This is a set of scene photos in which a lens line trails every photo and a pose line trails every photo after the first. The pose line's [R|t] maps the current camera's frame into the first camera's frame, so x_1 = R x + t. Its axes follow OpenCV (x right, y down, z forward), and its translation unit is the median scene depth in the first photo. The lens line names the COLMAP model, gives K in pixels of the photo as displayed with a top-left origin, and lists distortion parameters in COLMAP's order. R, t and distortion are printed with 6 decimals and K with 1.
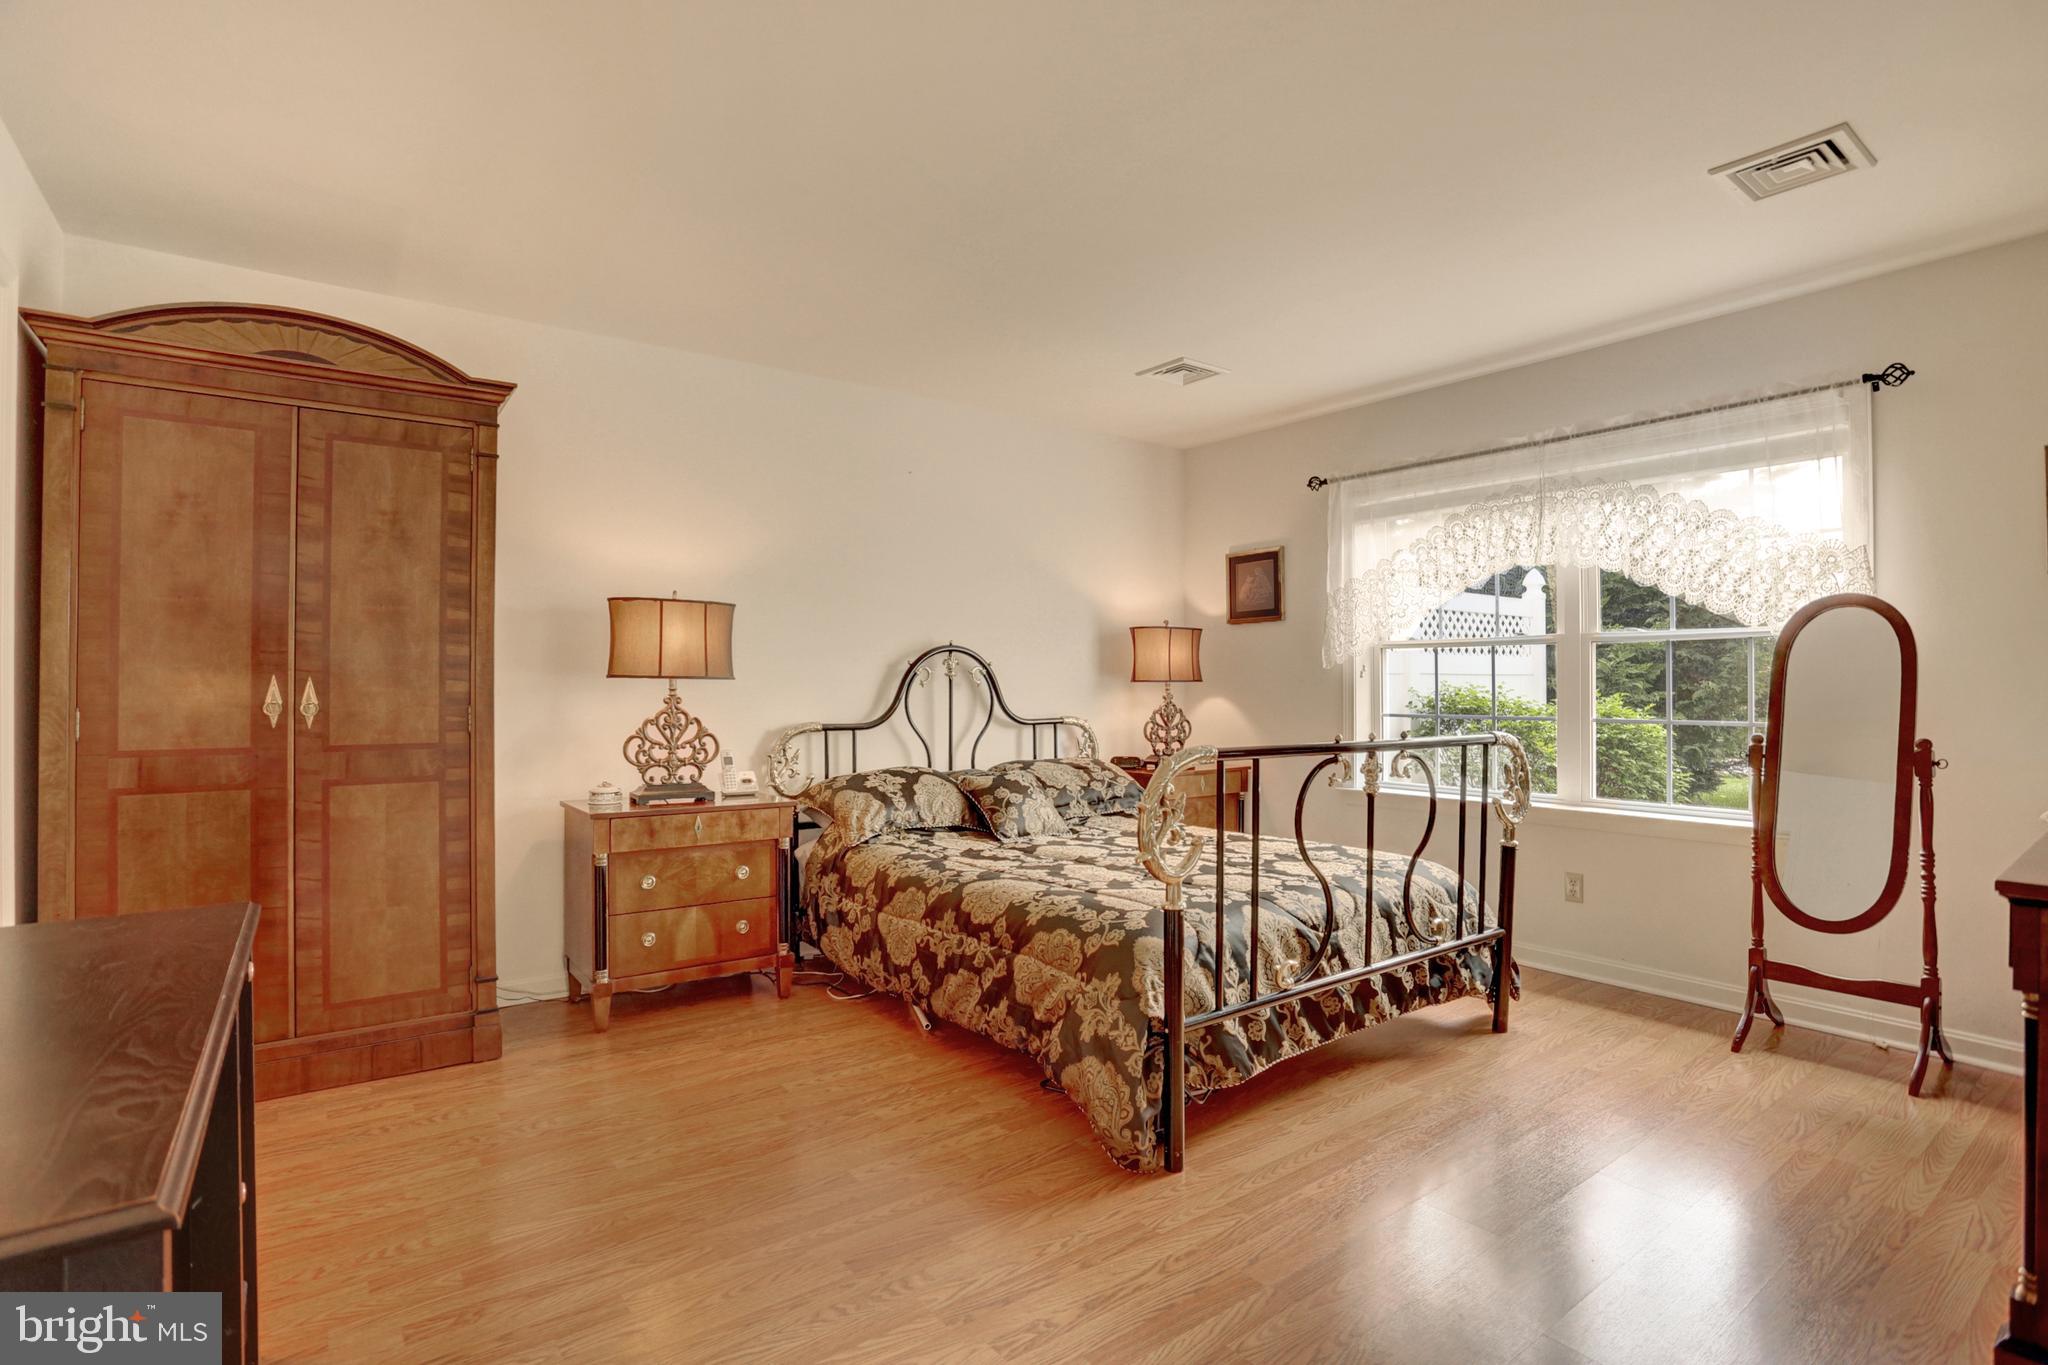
lens RADIAL K [[983.6, 0, 1027.6], [0, 983.6, 675.9], [0, 0, 1]] dist [-0.068641, 0.027874]
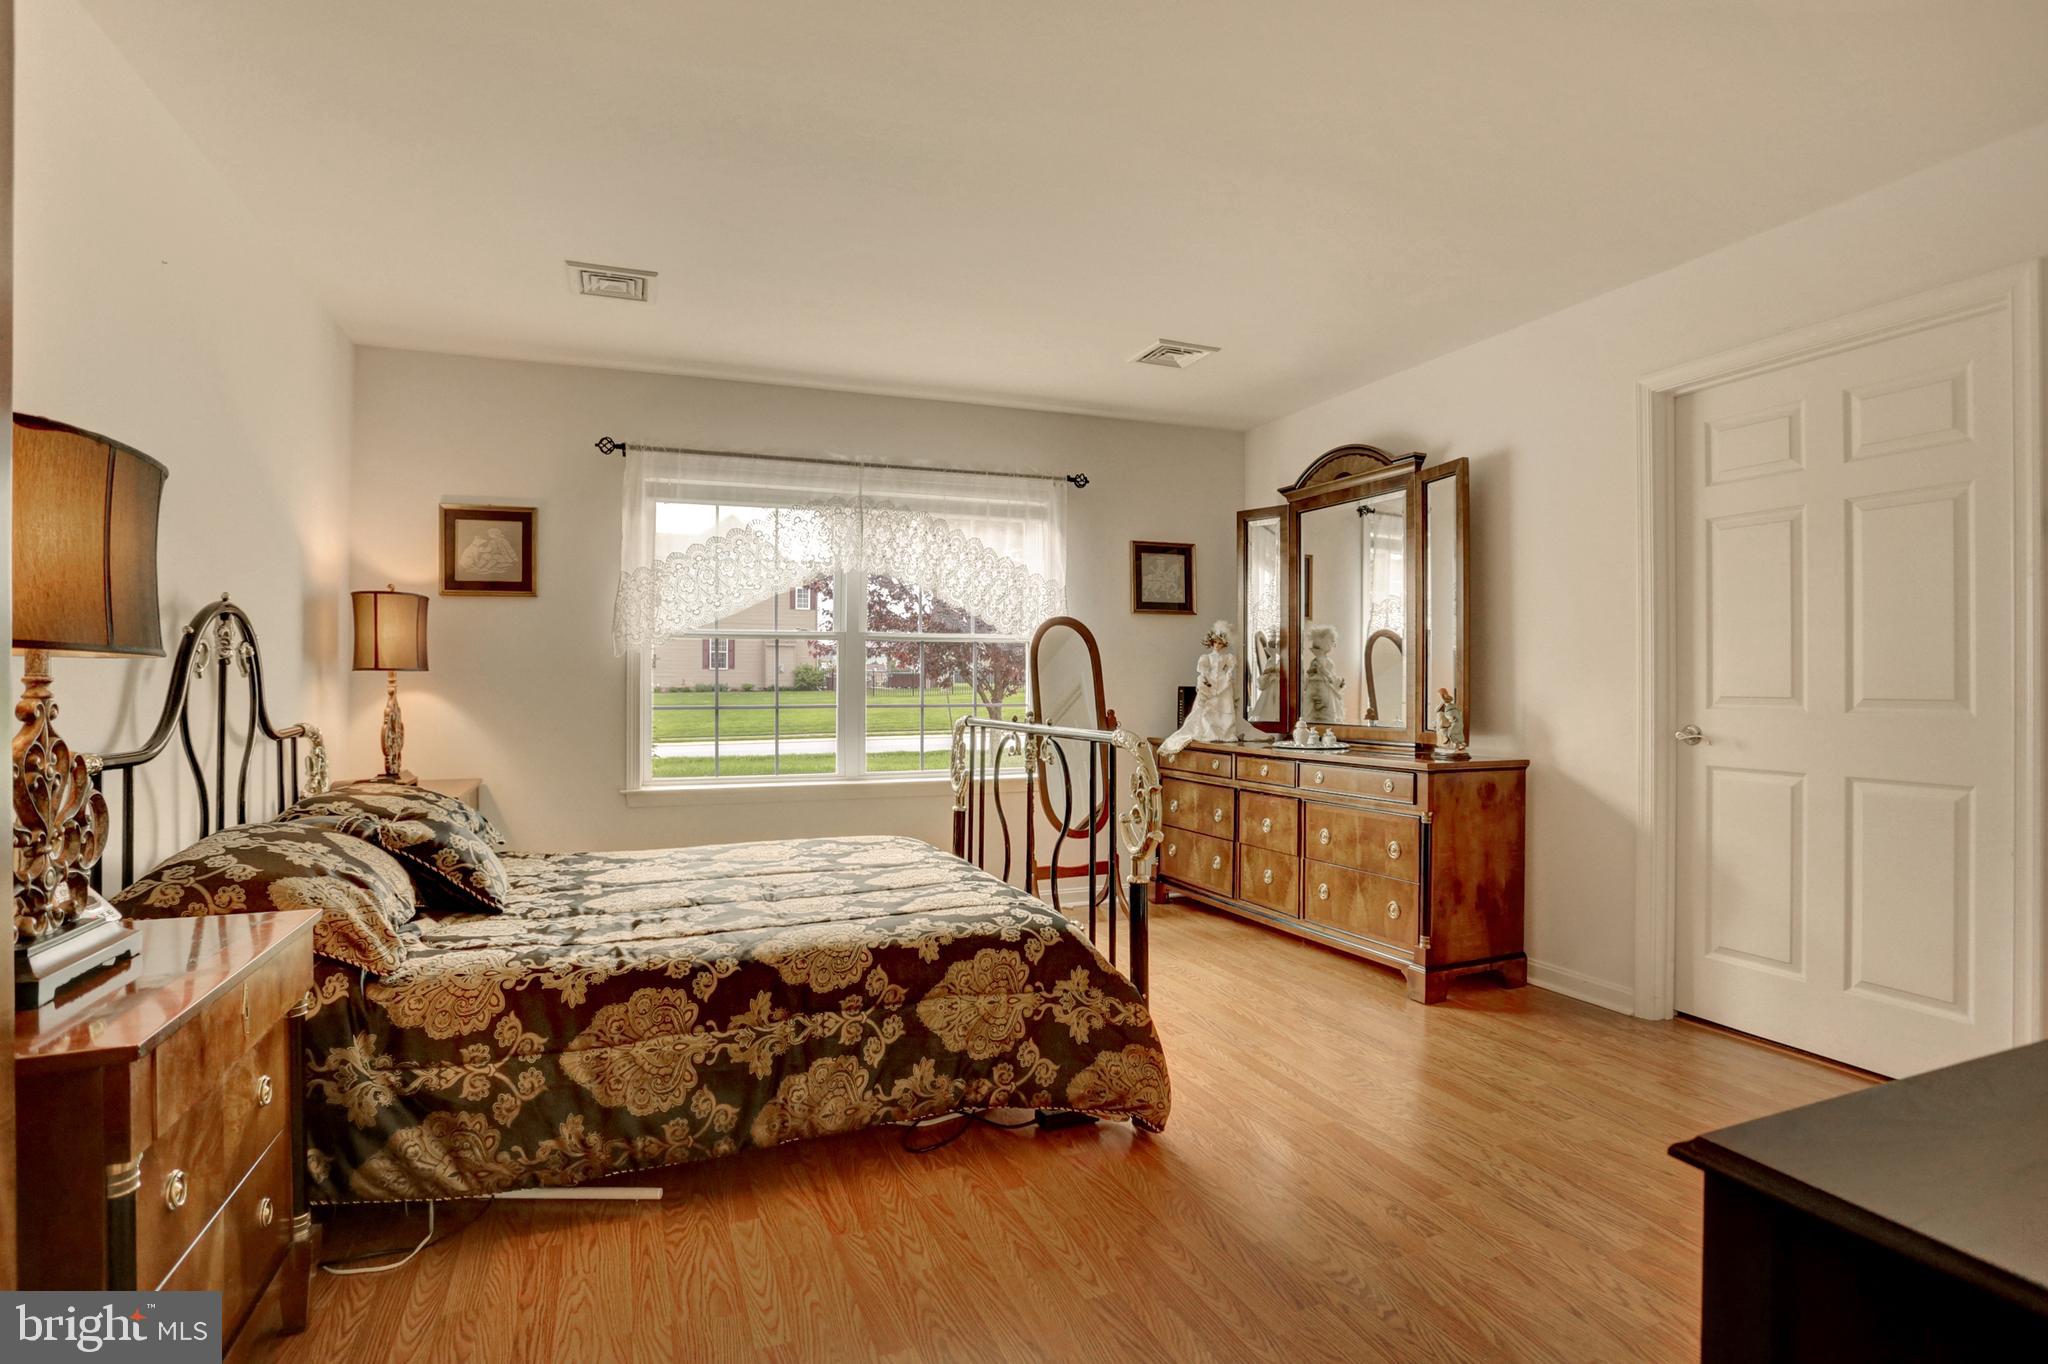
lens RADIAL K [[983.6, 0, 1027.6], [0, 983.6, 675.4], [0, 0, 1]] dist [-0.068641, 0.027874]
pose [[0.278555, 0.003110, 0.960415, -0.592653], [-0.006925, 0.999975, -0.001230, 0.010740], [-0.960395, -0.006308, 0.278570, 0.534972]]
